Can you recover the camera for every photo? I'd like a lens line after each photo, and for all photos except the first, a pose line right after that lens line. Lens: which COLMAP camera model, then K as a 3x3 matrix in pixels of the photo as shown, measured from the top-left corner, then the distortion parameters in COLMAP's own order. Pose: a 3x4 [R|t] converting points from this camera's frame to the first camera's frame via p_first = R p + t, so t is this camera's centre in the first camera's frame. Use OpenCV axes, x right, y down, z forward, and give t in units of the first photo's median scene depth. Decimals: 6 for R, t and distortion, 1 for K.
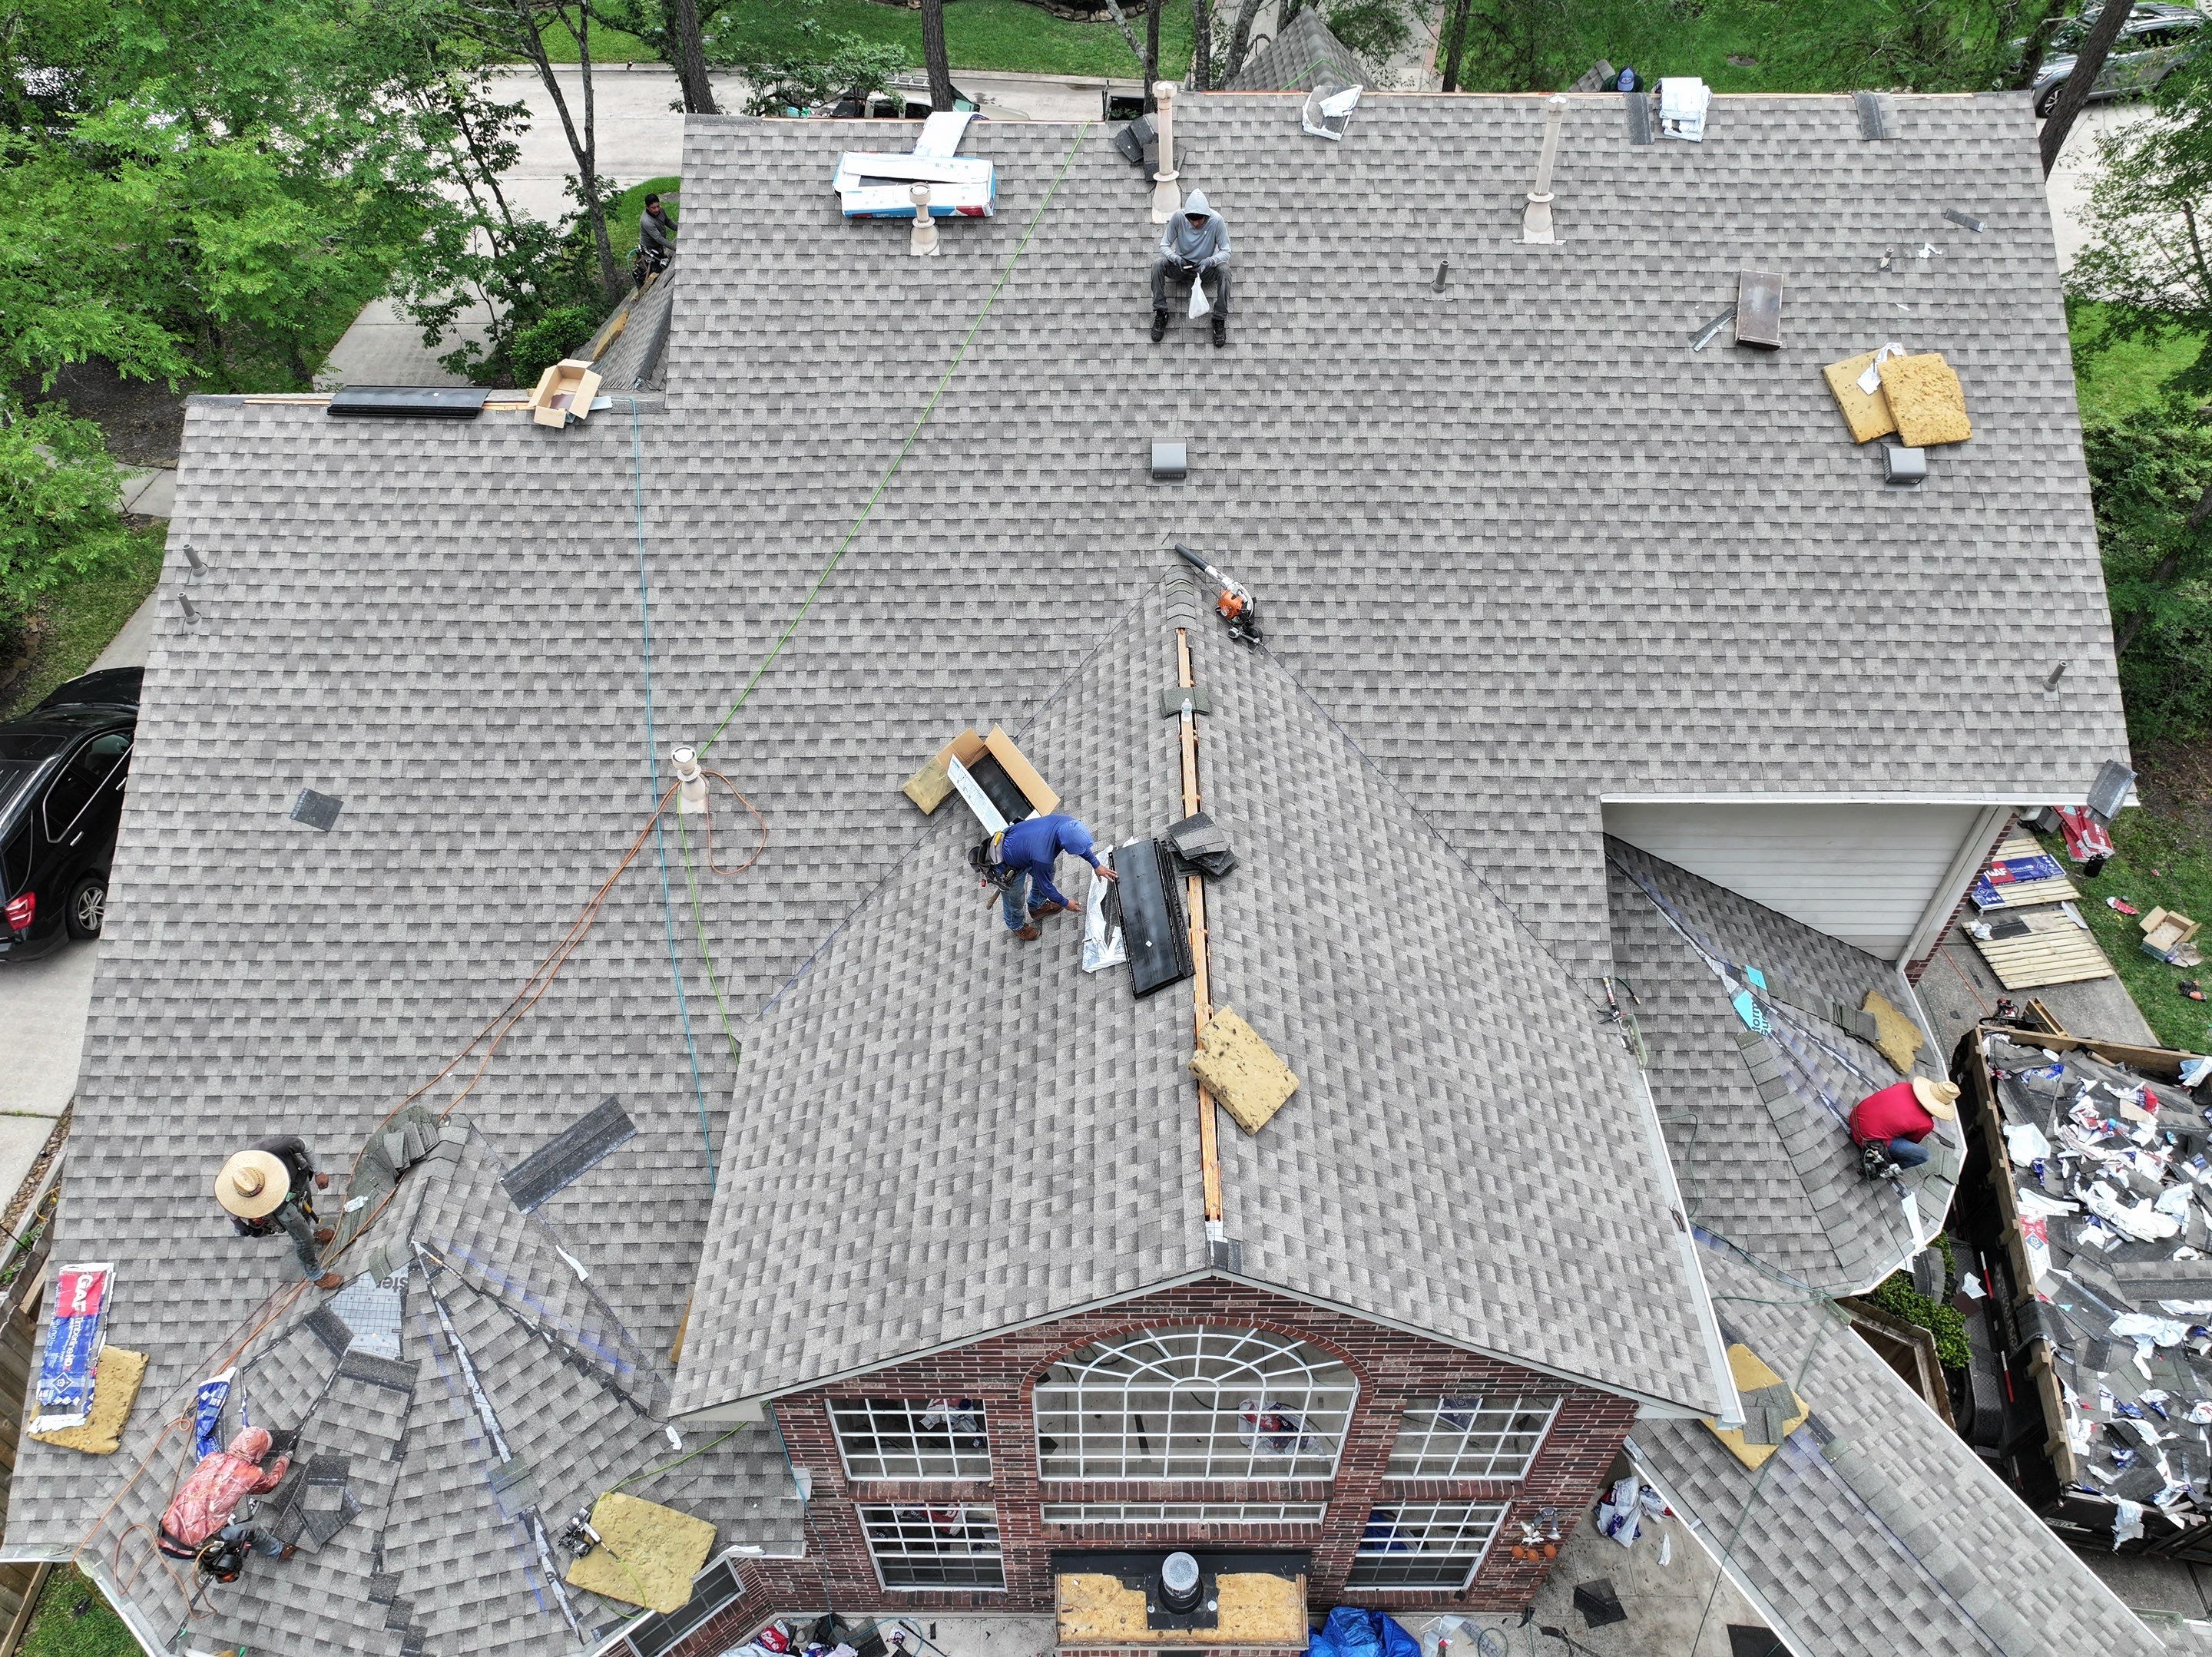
lens RADIAL K [[1550.4, 0, 1114.8], [0, 1550.4, 818.0], [0, 0, 1]] dist [-0.004621, 0.022257]
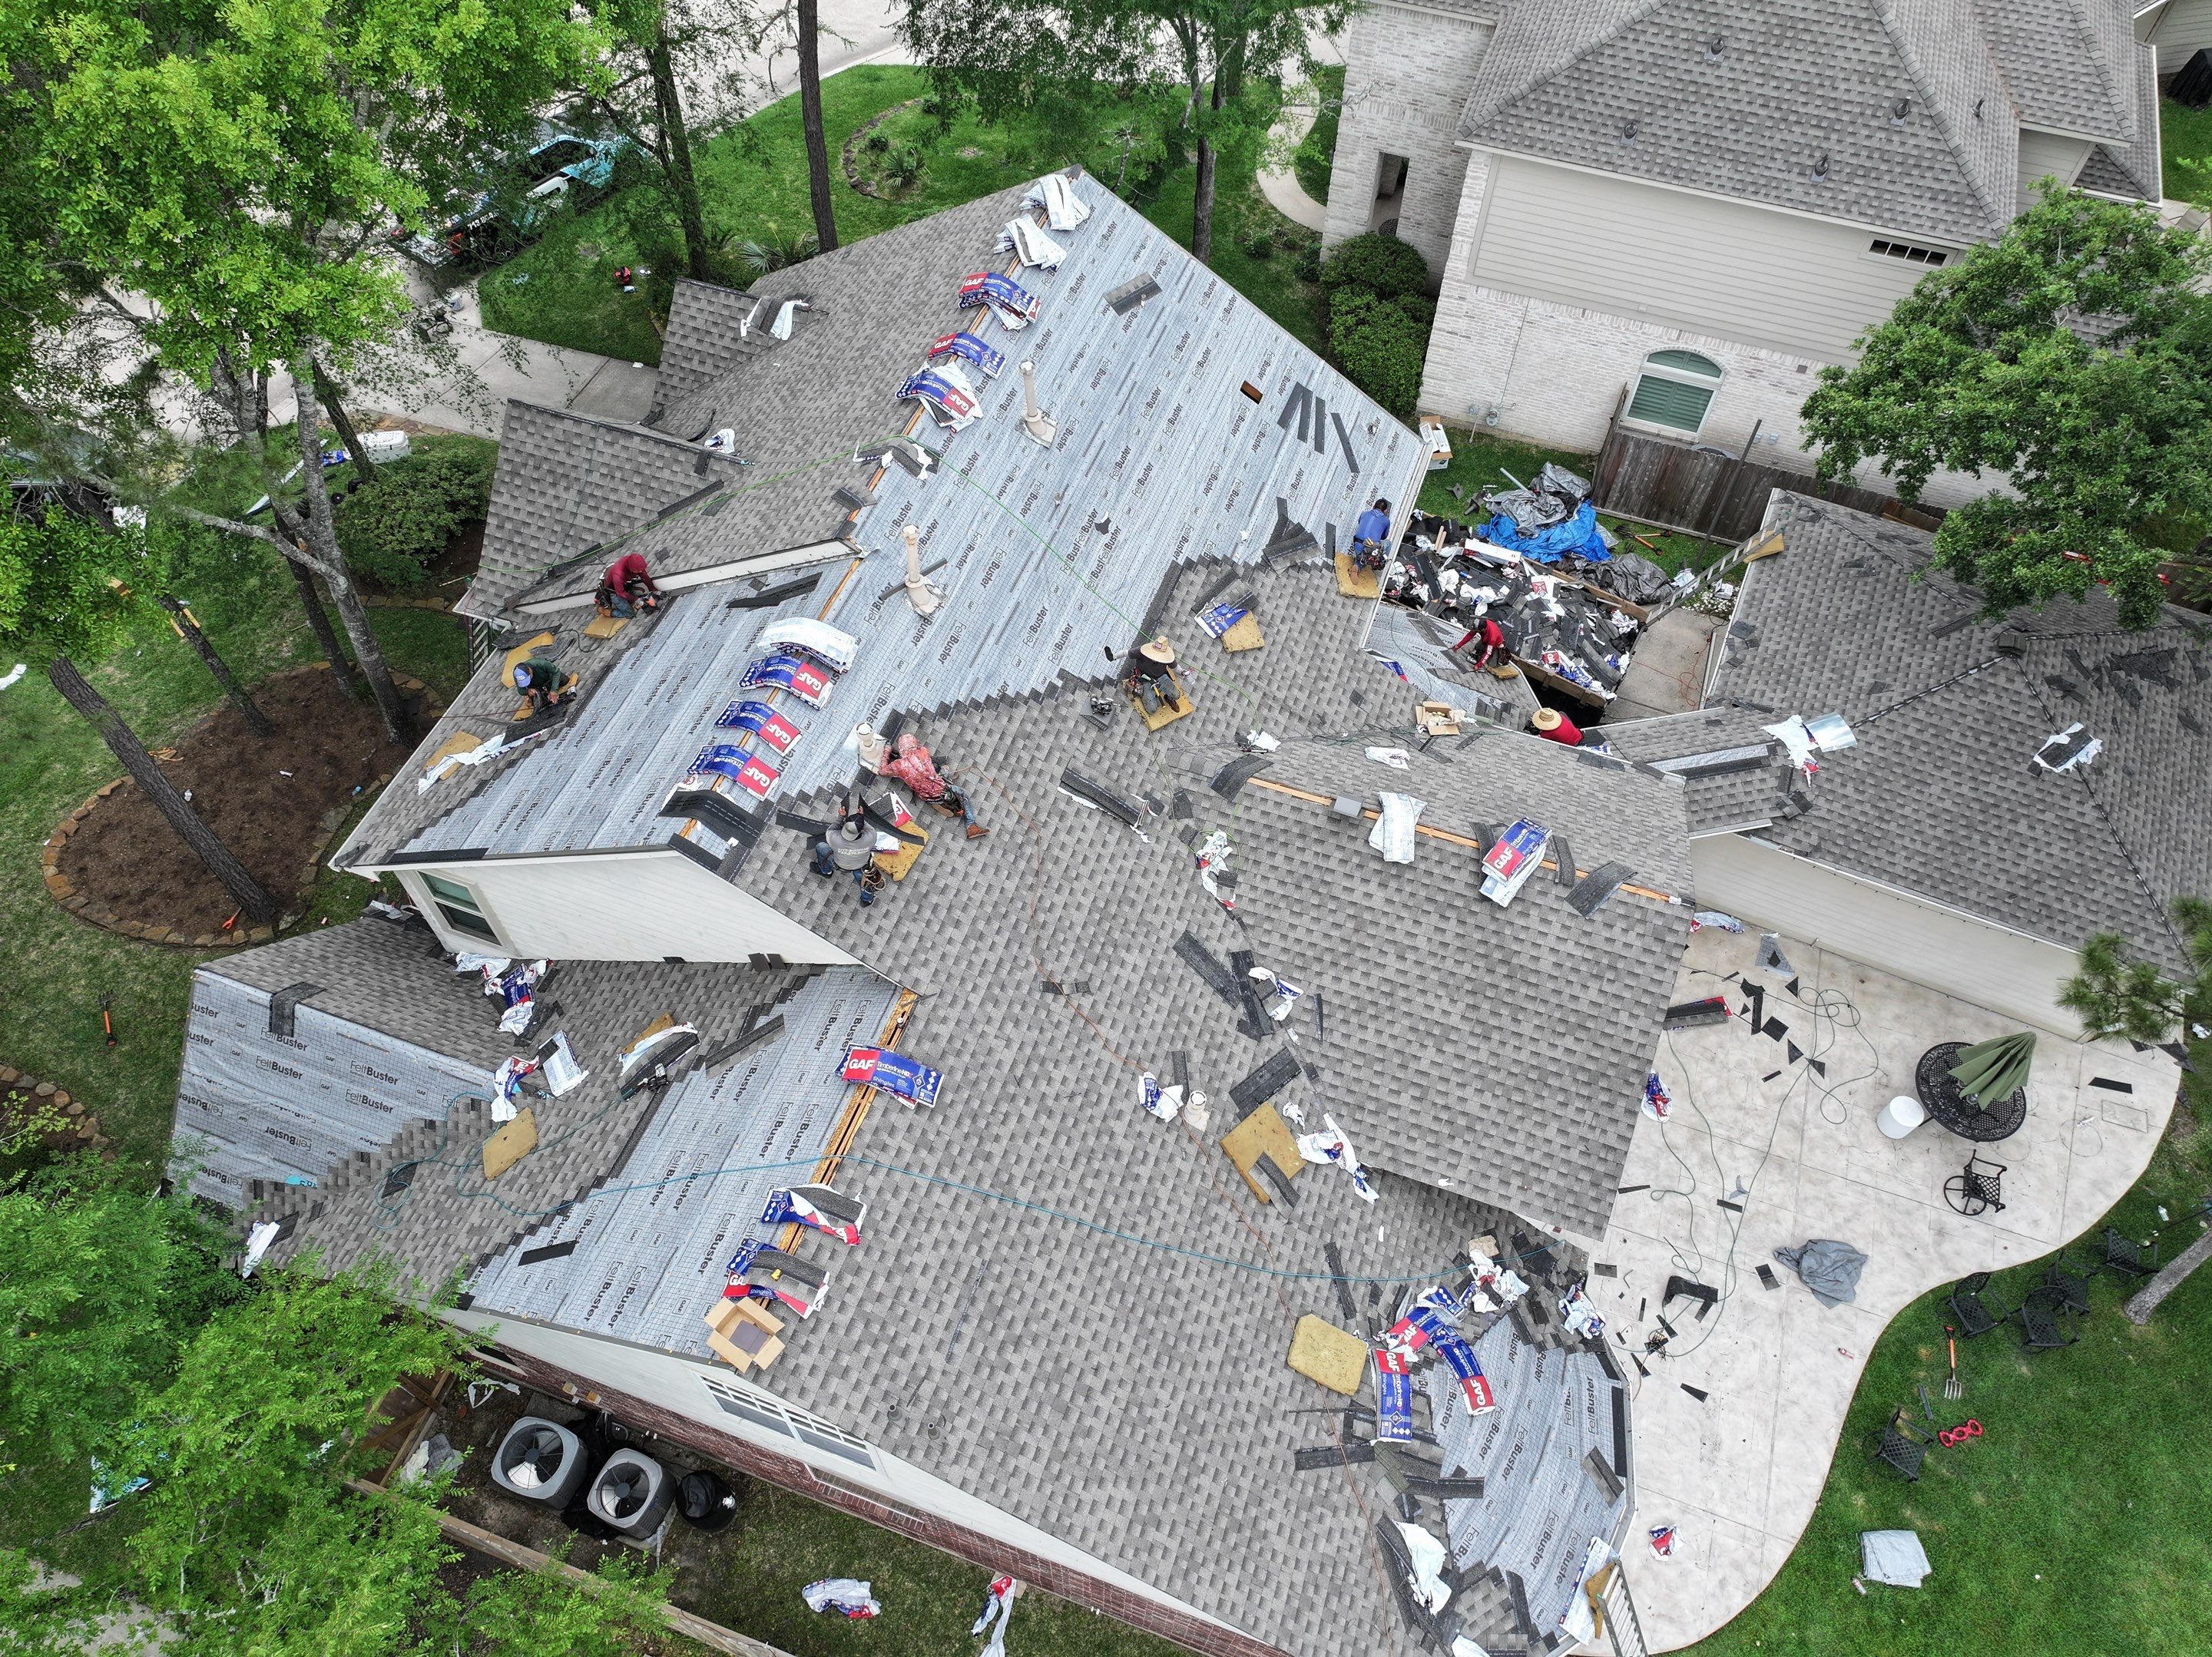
lens RADIAL K [[1550.4, 0, 1109.7], [0, 1550.4, 819.9], [0, 0, 1]] dist [-0.004621, 0.022257]
pose [[0.337710, -0.773569, 0.536231, -0.784362], [0.673122, 0.596697, 0.436875, -0.777690], [-0.657920, 0.213411, 0.722216, 0.000498]]
